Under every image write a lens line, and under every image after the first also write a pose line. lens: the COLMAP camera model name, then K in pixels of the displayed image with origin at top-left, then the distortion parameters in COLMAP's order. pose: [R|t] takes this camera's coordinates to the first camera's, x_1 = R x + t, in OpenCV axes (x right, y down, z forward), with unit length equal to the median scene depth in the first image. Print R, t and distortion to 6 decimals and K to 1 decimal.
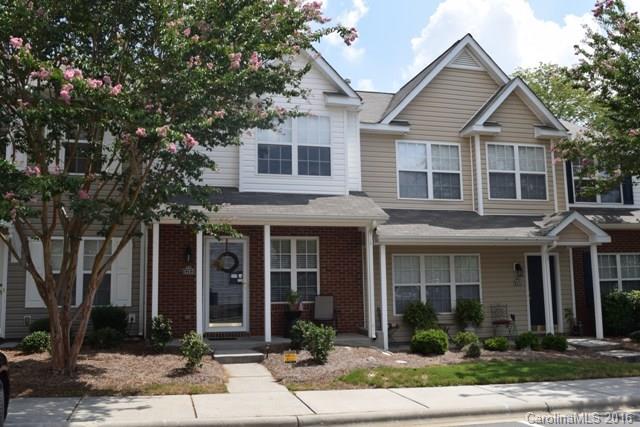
lens RADIAL K [[624.5, 0, 321.0], [0, 624.5, 213.9], [0, 0, 1]] dist [0.002814, 0.000000]
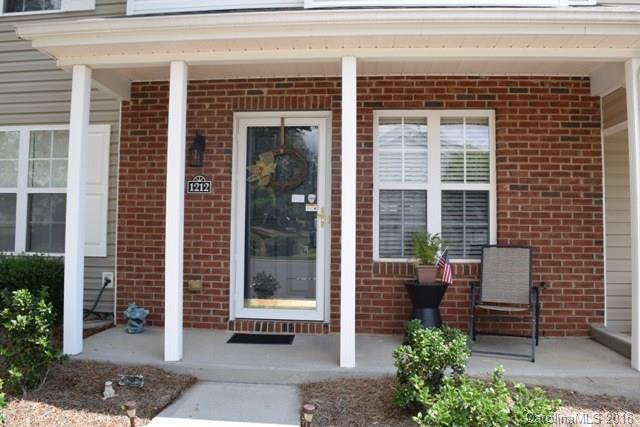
lens RADIAL K [[521.2, 0, 319.3], [0, 521.2, 211.3], [0, 0, 1]] dist [-0.071954, -0.001535]
pose [[0.942542, 0.010518, -0.333923, 0.002154], [0.020738, 0.995735, 0.089900, 0.074670], [0.333444, -0.091660, 0.938304, 0.644506]]
